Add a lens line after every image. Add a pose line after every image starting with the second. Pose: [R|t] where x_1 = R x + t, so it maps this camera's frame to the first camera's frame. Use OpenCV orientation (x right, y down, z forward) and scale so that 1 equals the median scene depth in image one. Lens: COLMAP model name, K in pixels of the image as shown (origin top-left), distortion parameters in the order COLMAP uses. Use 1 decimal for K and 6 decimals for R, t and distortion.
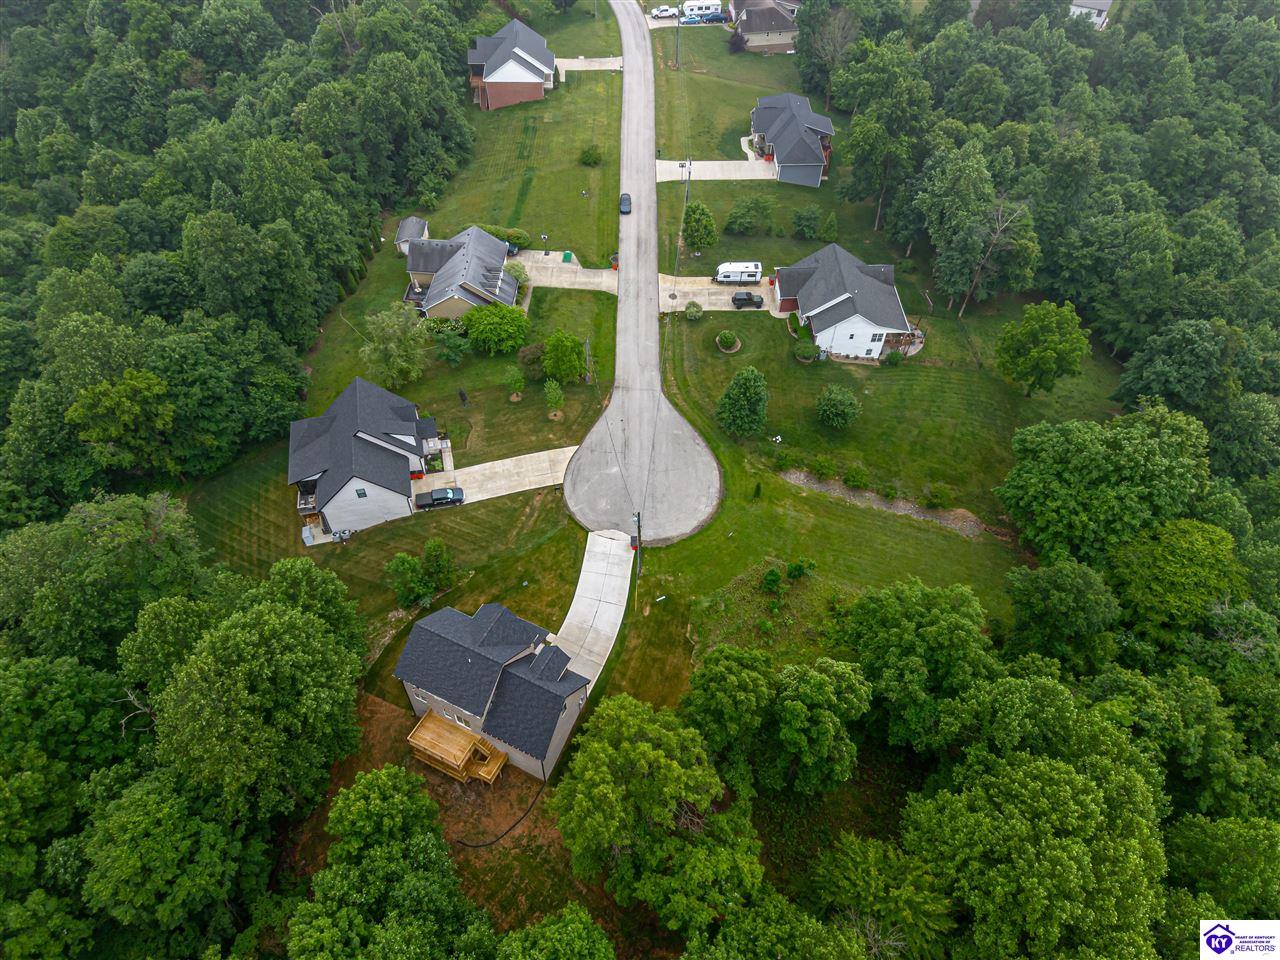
lens RADIAL K [[816.6, 0, 643.4], [0, 816.6, 498.3], [0, 0, 1]] dist [0.219222, -0.209647]
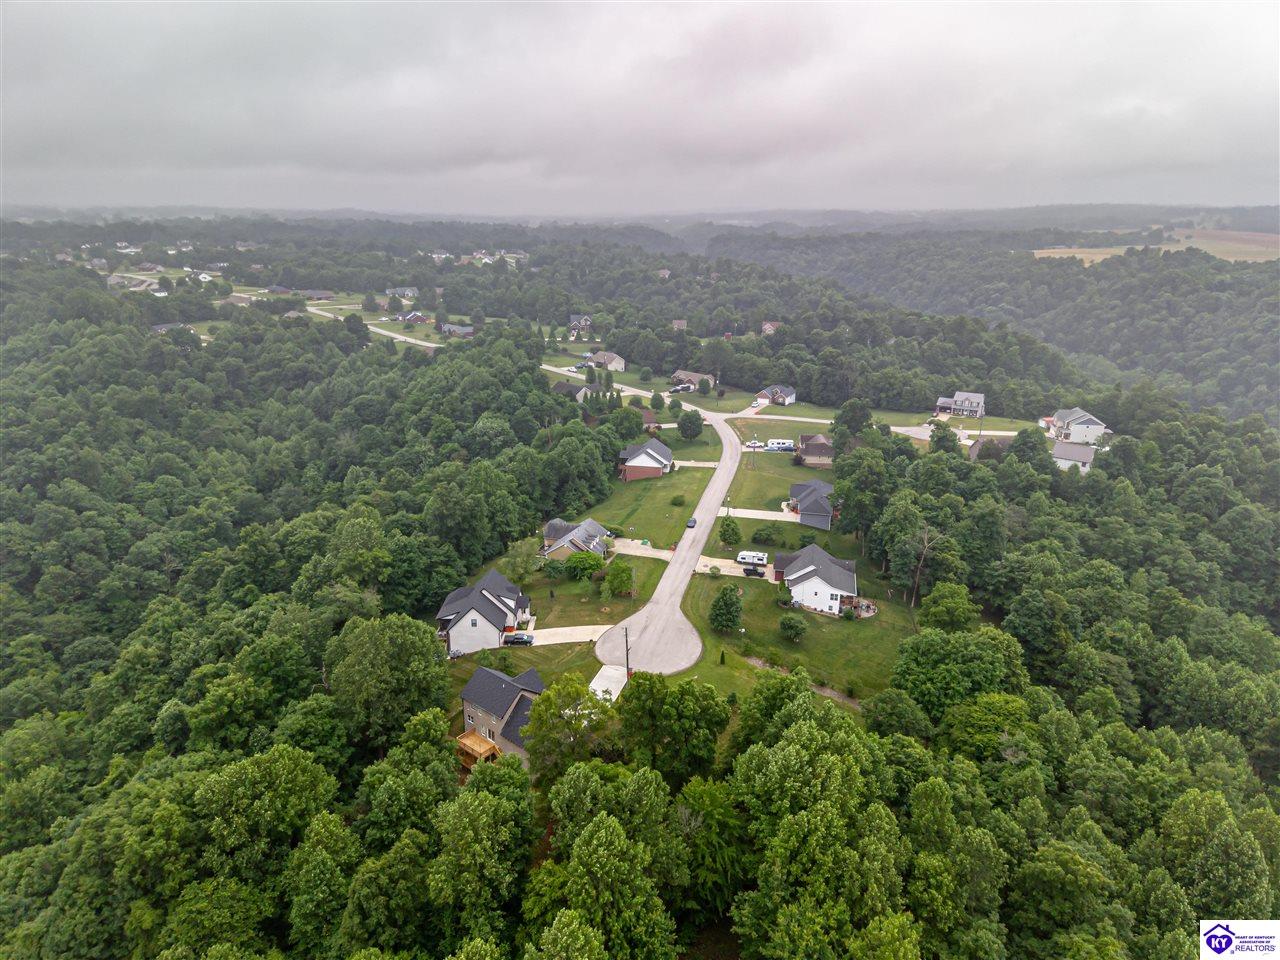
lens RADIAL K [[816.6, 0, 643.4], [0, 816.6, 498.3], [0, 0, 1]] dist [0.219222, -0.209647]
pose [[0.971510, 0.071547, -0.225942, 0.258157], [-0.175625, 0.857472, -0.483630, 0.395602], [0.159136, 0.509532, 0.845608, -0.340553]]
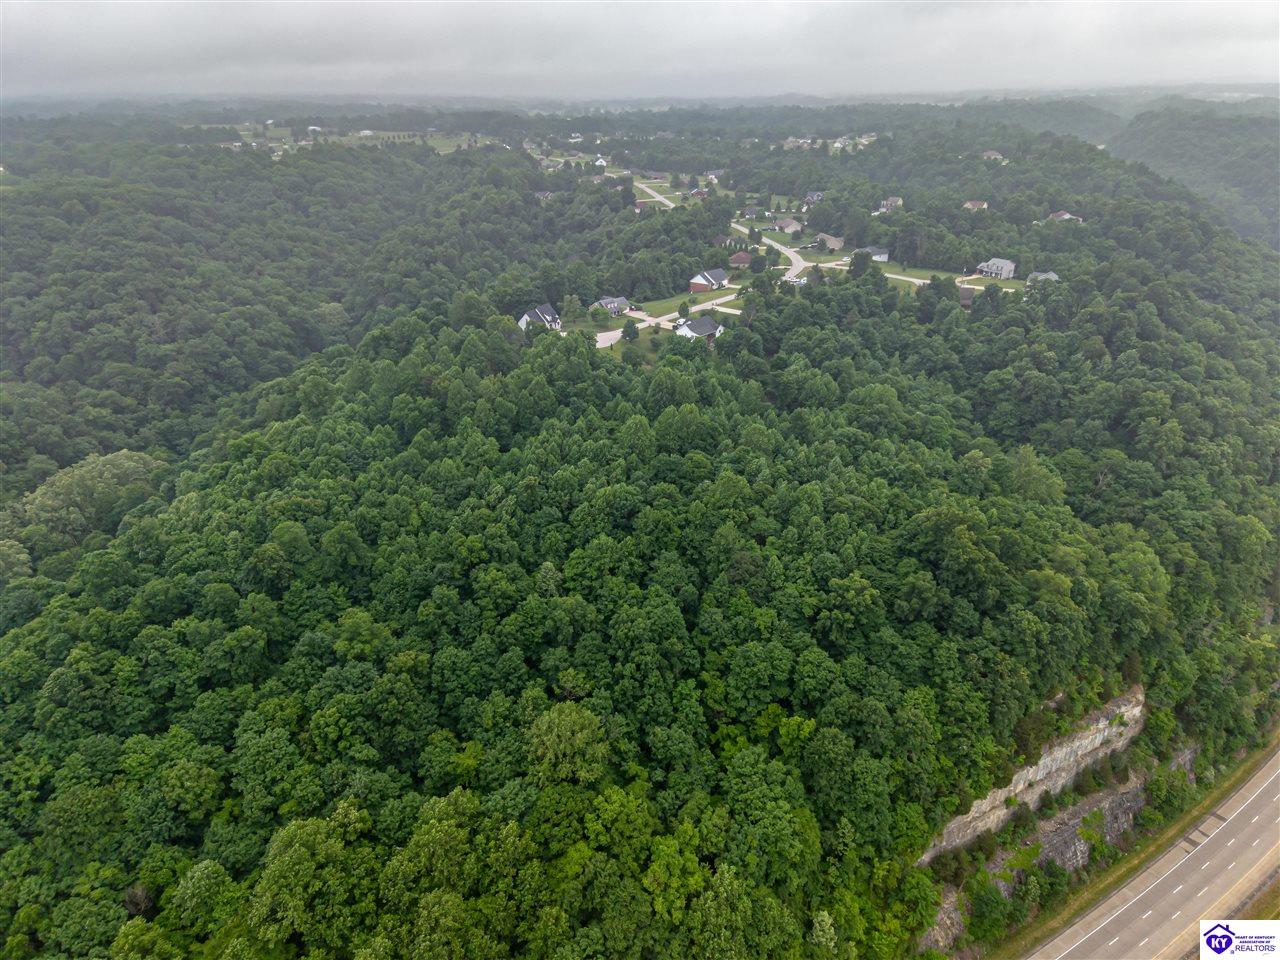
lens RADIAL K [[816.6, 0, 643.4], [0, 816.6, 498.3], [0, 0, 1]] dist [0.219222, -0.209647]
pose [[0.728647, 0.281737, -0.624258, 1.959563], [-0.507238, 0.834436, -0.215466, 0.906987], [0.460199, 0.473646, 0.750917, -0.870890]]
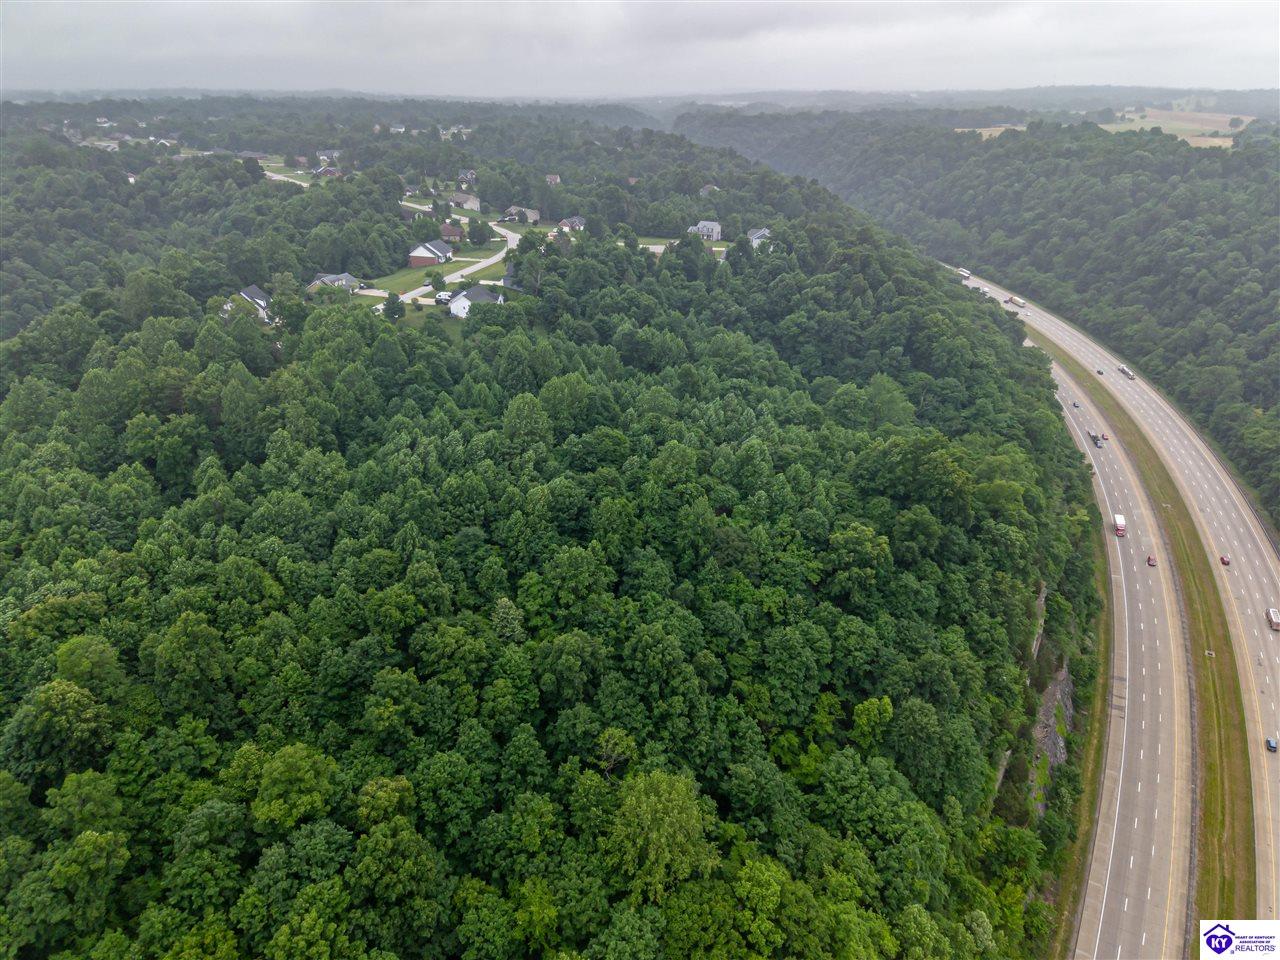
lens RADIAL K [[816.6, 0, 643.4], [0, 816.6, 498.3], [0, 0, 1]] dist [0.219222, -0.209647]
pose [[0.965414, 0.105147, -0.238581, 1.295098], [-0.192622, 0.904335, -0.380888, 1.042467], [0.175708, 0.413670, 0.893311, -0.757373]]
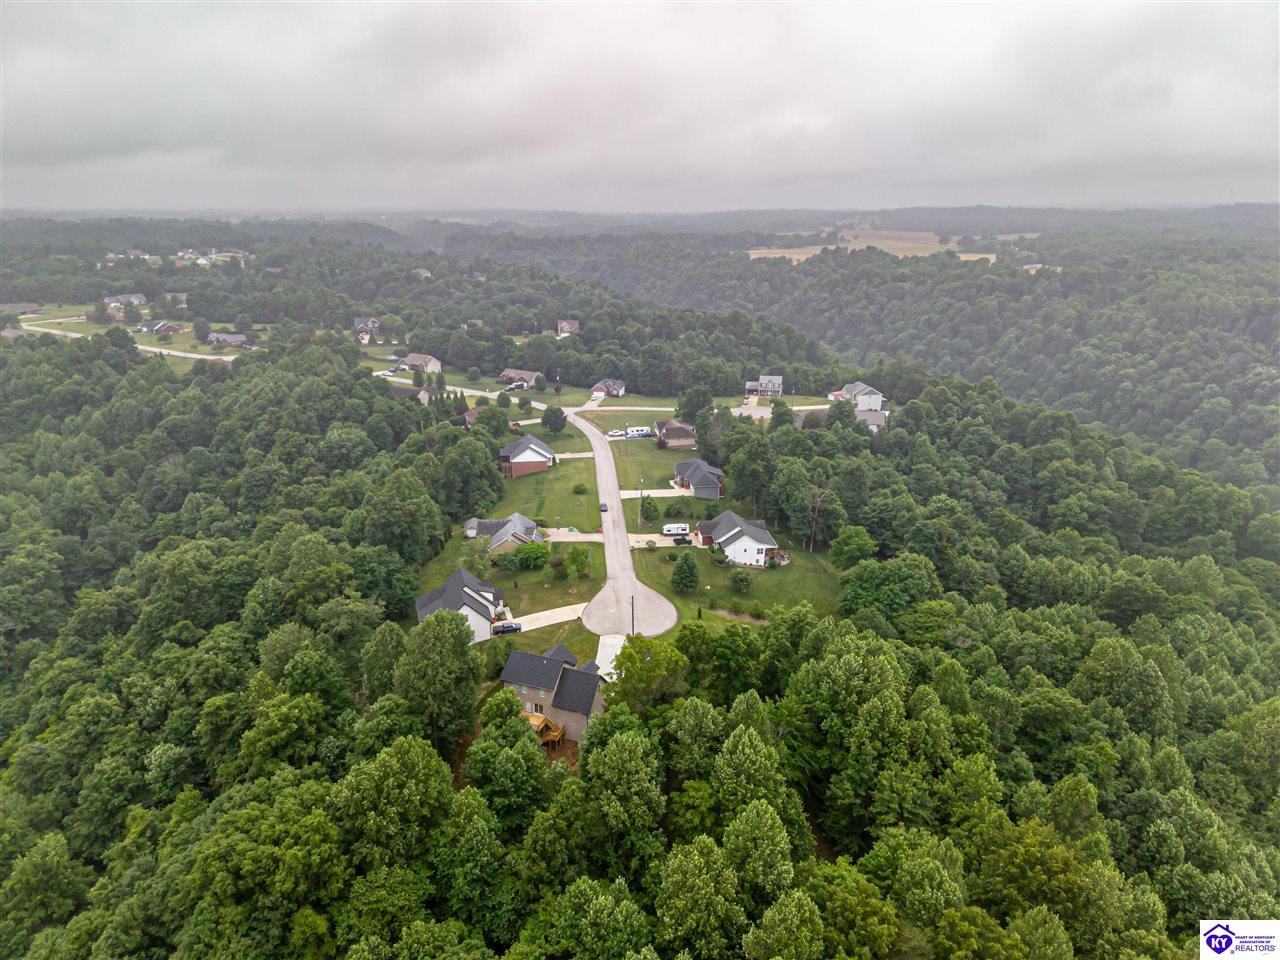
lens RADIAL K [[816.6, 0, 643.4], [0, 816.6, 498.3], [0, 0, 1]] dist [0.219222, -0.209647]
pose [[0.996203, -0.038113, 0.078278, -0.078315], [0.072219, 0.863896, -0.498466, 0.501108], [-0.048626, 0.502226, 0.863368, -0.454313]]
